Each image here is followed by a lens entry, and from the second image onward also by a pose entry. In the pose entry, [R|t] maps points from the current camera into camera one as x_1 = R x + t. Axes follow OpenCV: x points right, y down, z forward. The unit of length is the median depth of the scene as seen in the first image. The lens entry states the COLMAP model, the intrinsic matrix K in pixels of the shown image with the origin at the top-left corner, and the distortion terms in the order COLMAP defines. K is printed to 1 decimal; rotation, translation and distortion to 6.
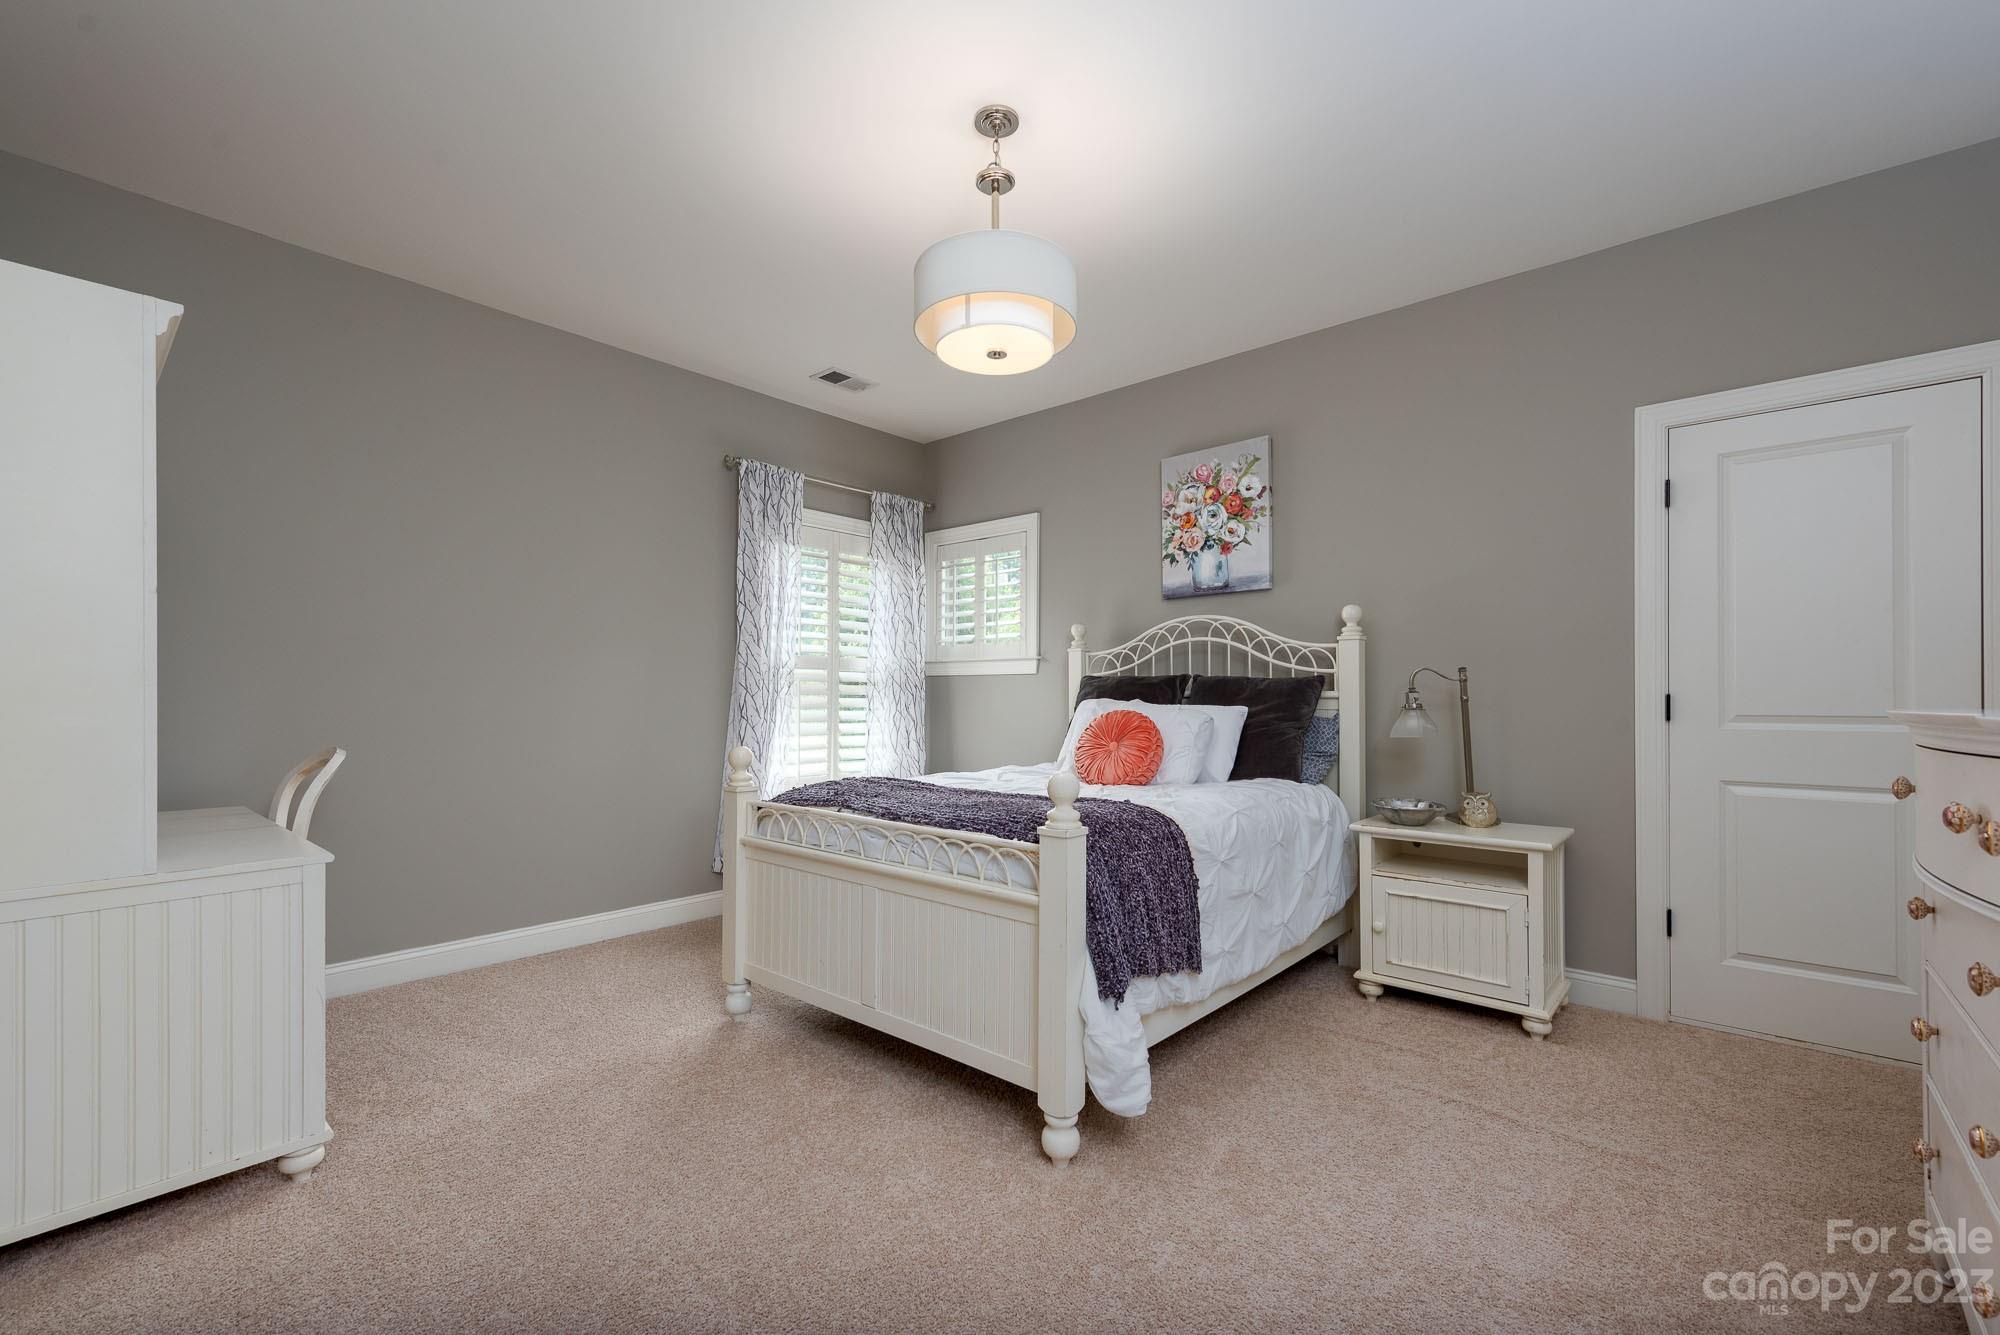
lens RADIAL K [[829.1, 0, 998.5], [0, 829.1, 679.9], [0, 0, 1]] dist [-0.000715, -0.000664]
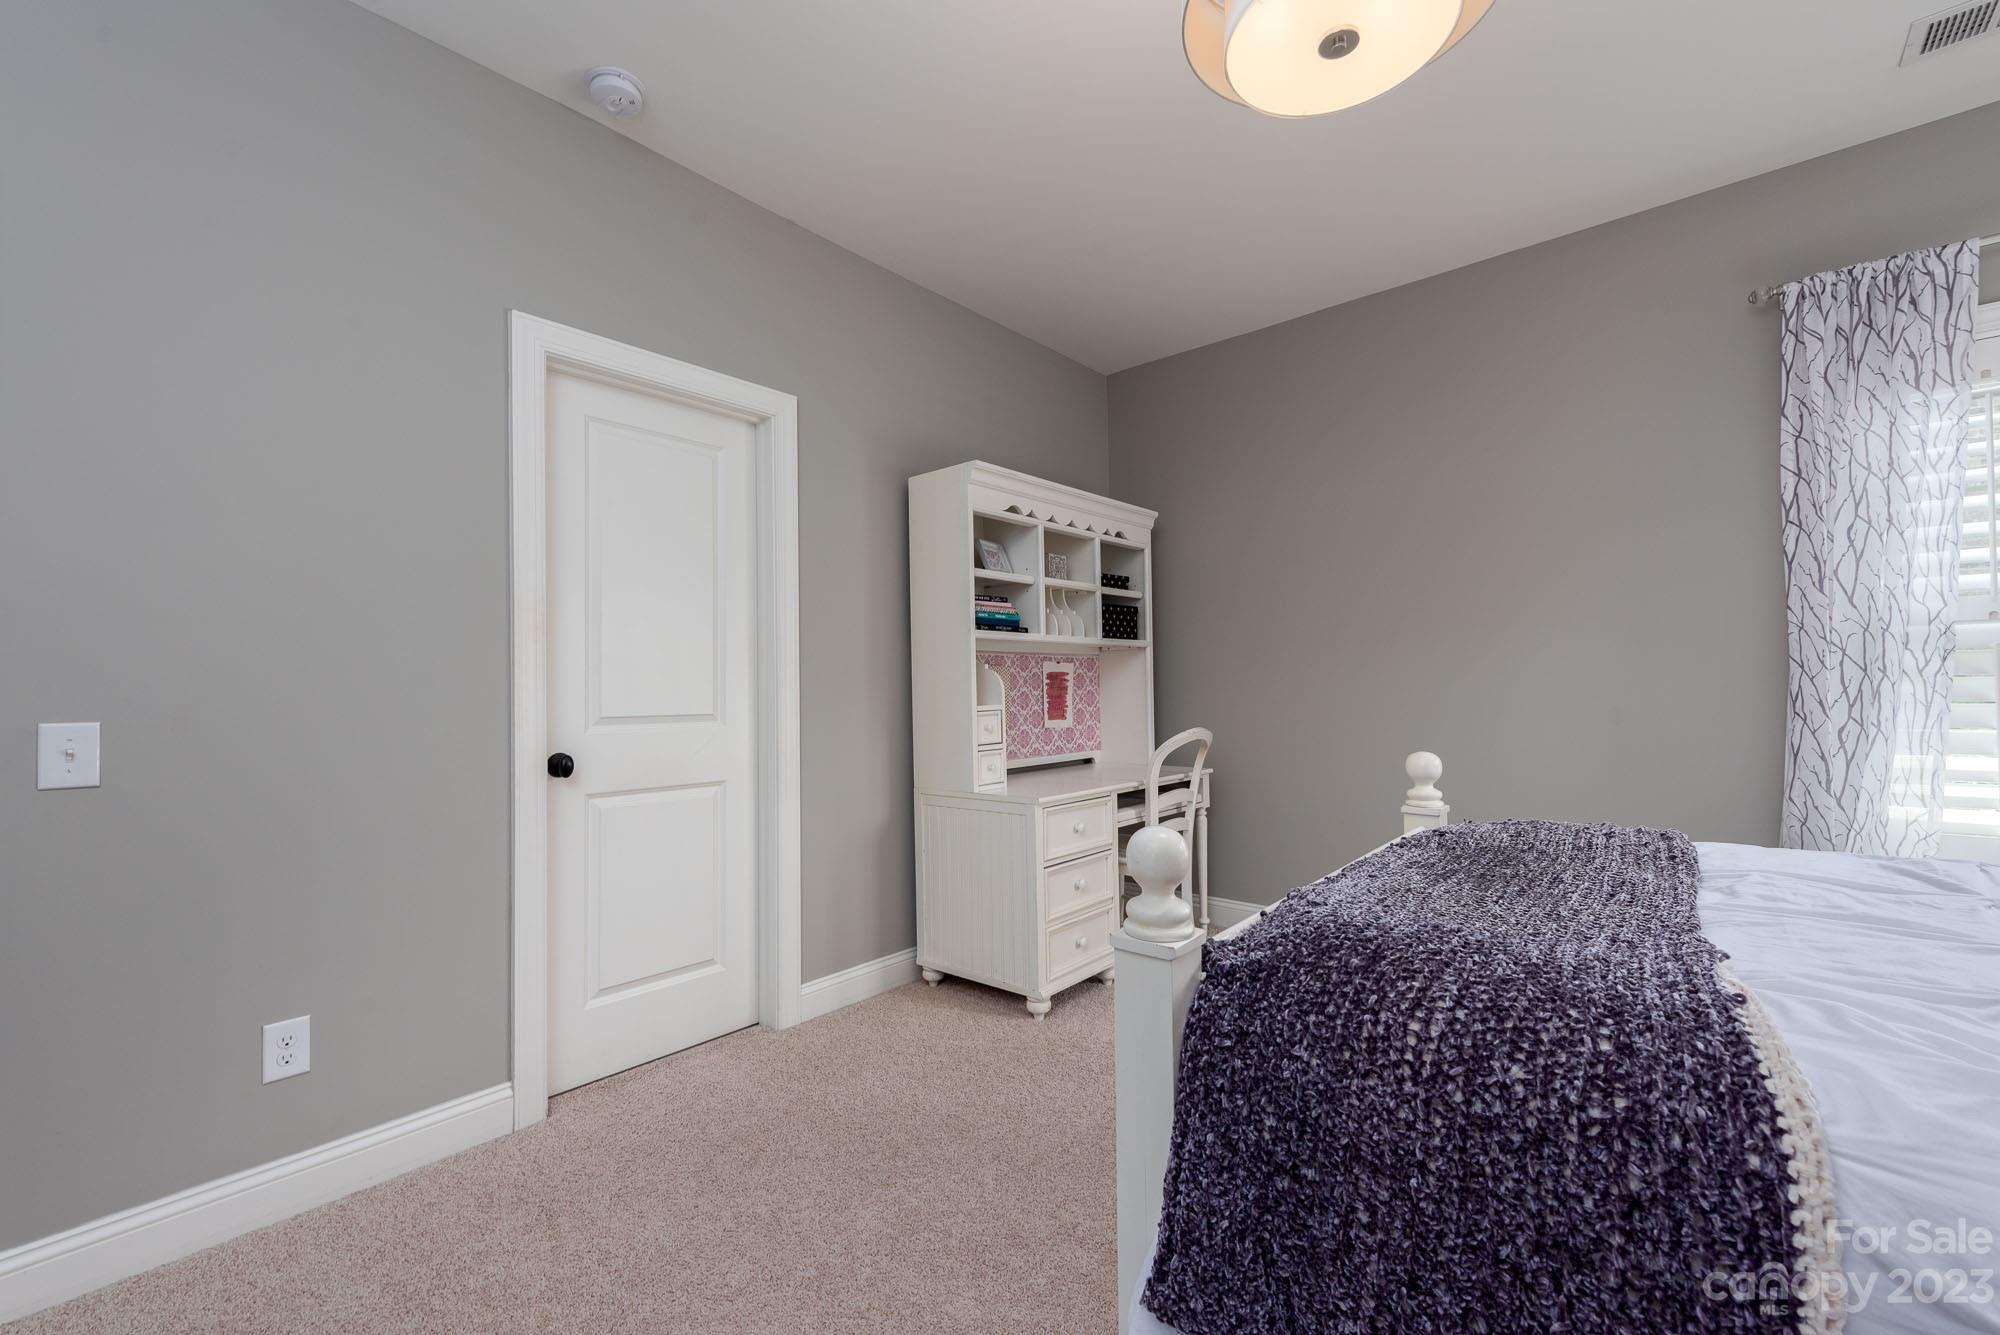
lens RADIAL K [[829.1, 0, 997.6], [0, 829.1, 678.8], [0, 0, 1]] dist [-0.000715, -0.000664]
pose [[0.006137, -0.023353, -0.999708, 0.282557], [0.033858, 0.999159, -0.023132, 0.013947], [0.999408, -0.033706, 0.006923, 0.417849]]
